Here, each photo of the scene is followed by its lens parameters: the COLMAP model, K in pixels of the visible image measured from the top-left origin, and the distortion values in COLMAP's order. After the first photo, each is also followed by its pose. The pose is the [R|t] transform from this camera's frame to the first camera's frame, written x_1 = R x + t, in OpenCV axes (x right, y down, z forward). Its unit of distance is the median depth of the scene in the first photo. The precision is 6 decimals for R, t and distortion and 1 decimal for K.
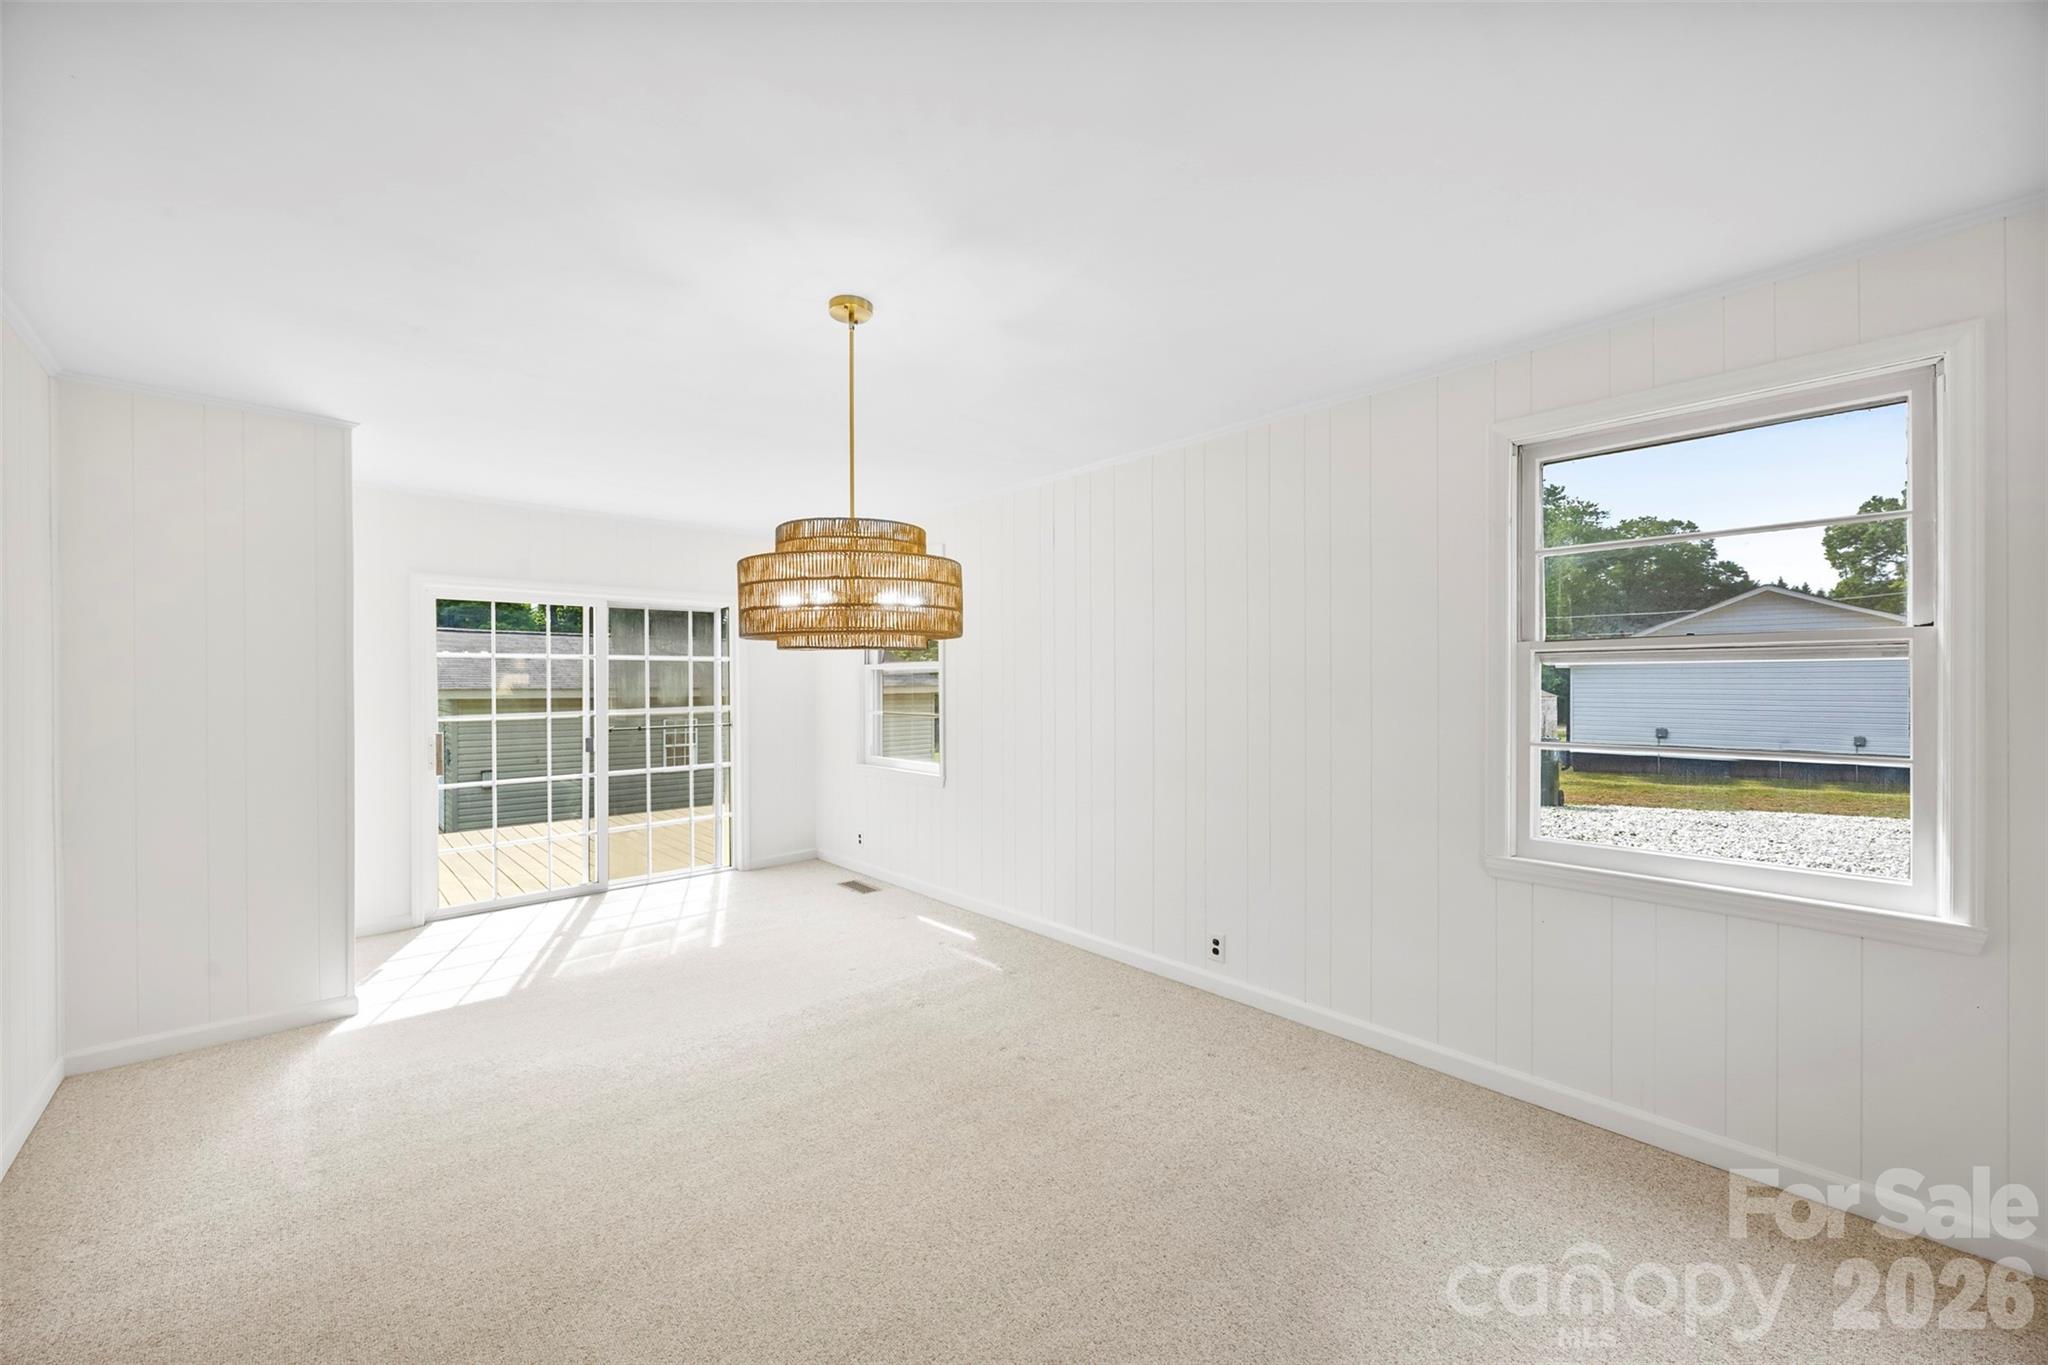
lens RADIAL K [[793.8, 0, 1013.2], [0, 793.8, 676.7], [0, 0, 1]] dist [-0.011204, 0.000258]
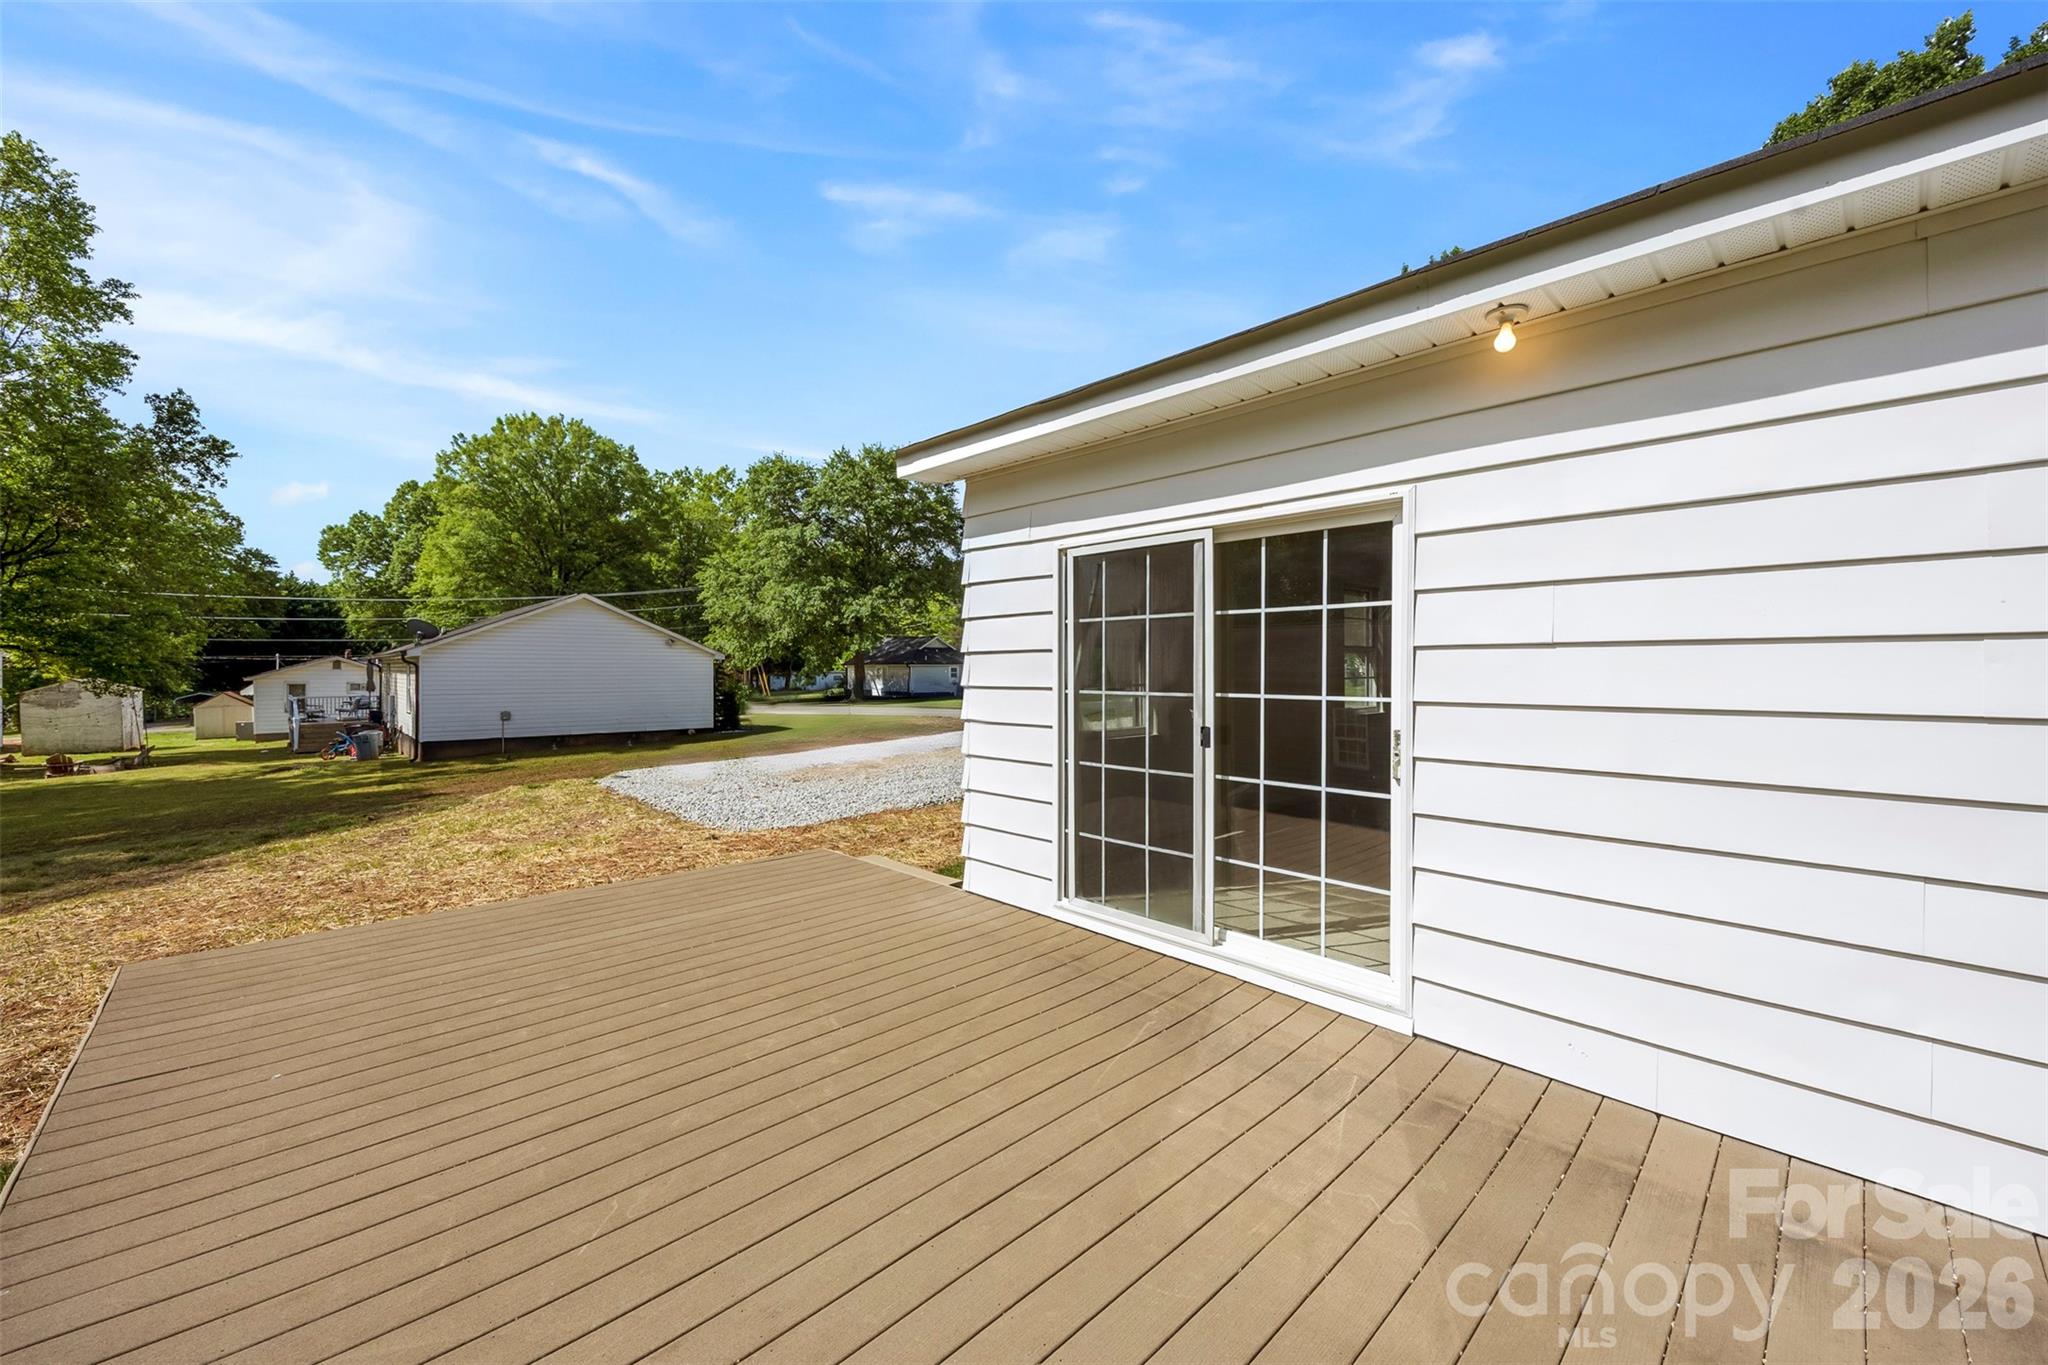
lens RADIAL K [[793.8, 0, 1006.2], [0, 793.8, 671.3], [0, 0, 1]] dist [-0.011204, 0.000258]
pose [[-0.010907, -0.001314, 0.999940, -1.468071], [-0.002945, 0.999995, 0.001282, 0.023296], [-0.999936, -0.002931, -0.010911, 1.388124]]
